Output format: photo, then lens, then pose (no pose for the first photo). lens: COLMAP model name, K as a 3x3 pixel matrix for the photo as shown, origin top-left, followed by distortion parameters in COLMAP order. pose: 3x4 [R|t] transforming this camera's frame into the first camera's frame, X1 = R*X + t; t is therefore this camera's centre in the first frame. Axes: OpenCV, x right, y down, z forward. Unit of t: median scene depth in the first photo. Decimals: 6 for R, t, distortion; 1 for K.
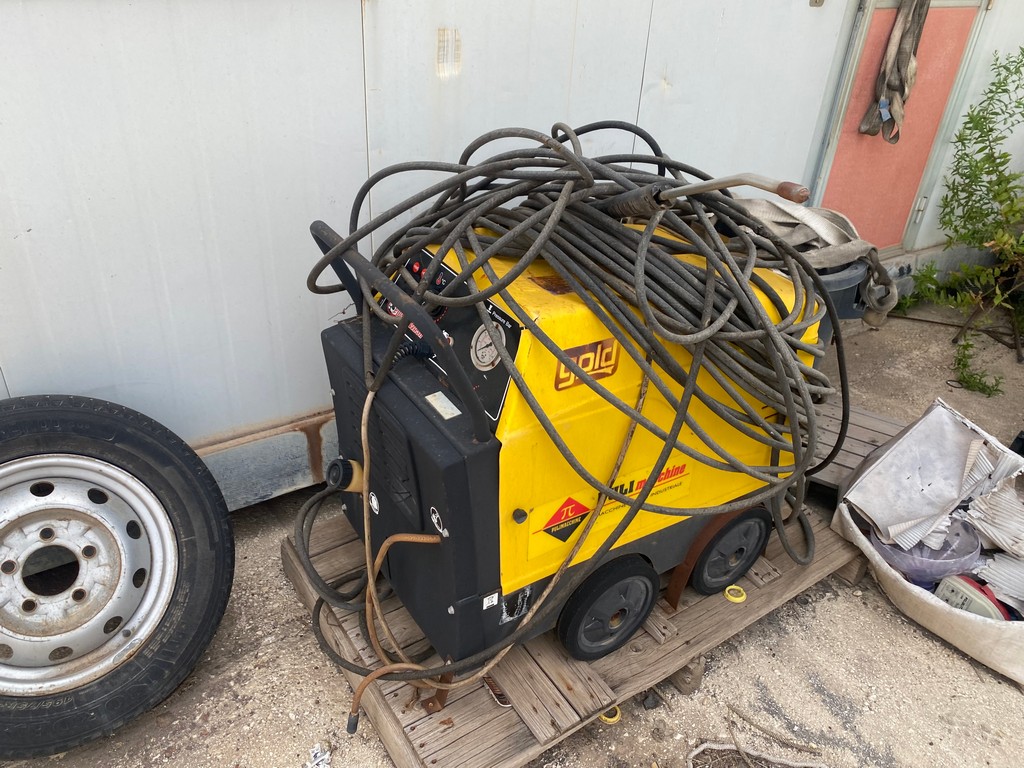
lens RADIAL K [[785.5, 0, 506.8], [0, 785.5, 370.6], [0, 0, 1]] dist [0.018451, -0.027992]
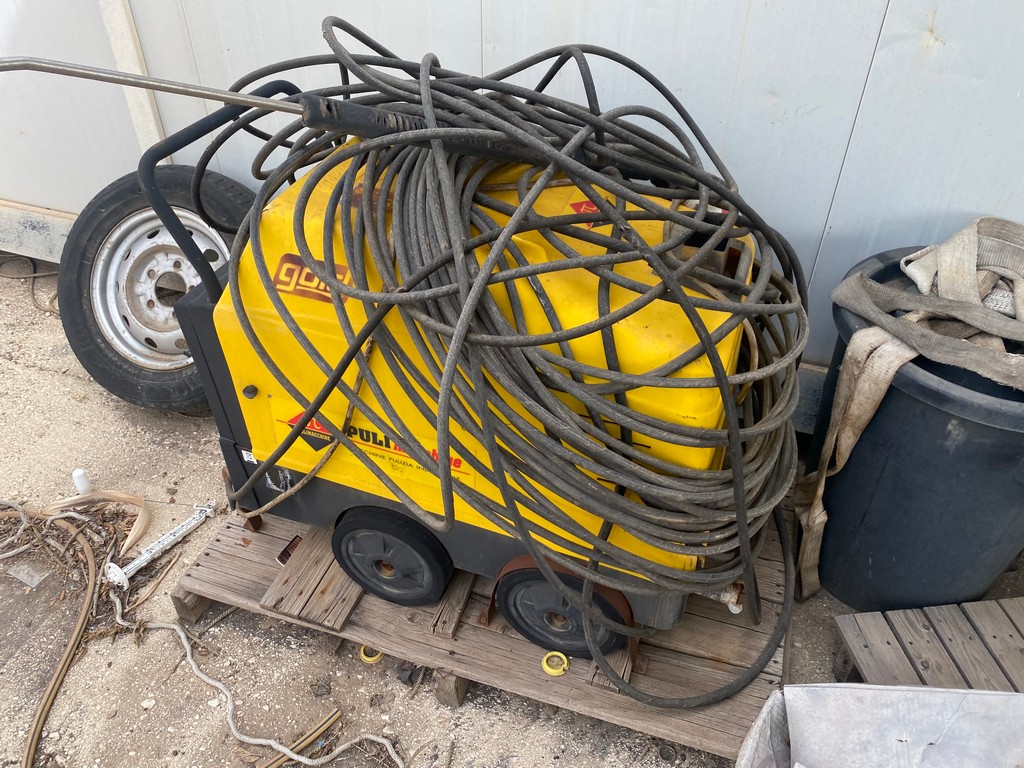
lens RADIAL K [[785.5, 0, 513.1], [0, 785.5, 375.3], [0, 0, 1]] dist [0.018451, -0.027992]
pose [[0.604410, 0.449528, -0.657733, 0.769299], [-0.381632, 0.888079, 0.256266, -0.200865], [0.699318, 0.096123, 0.708318, 0.419354]]
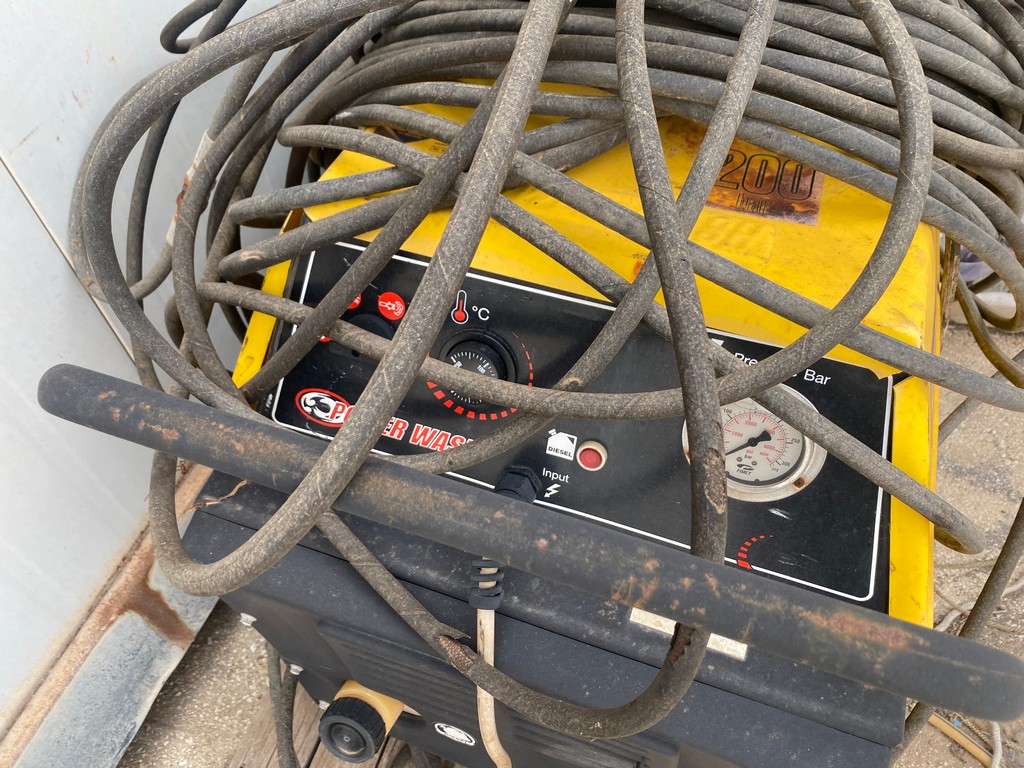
lens RADIAL K [[785.5, 0, 505.3], [0, 785.5, 378.8], [0, 0, 1]] dist [0.018451, -0.027992]
pose [[0.794233, -0.528973, 0.298966, -0.174034], [0.382413, 0.817534, 0.430580, -0.213661], [-0.472180, -0.227652, 0.851599, 0.618084]]
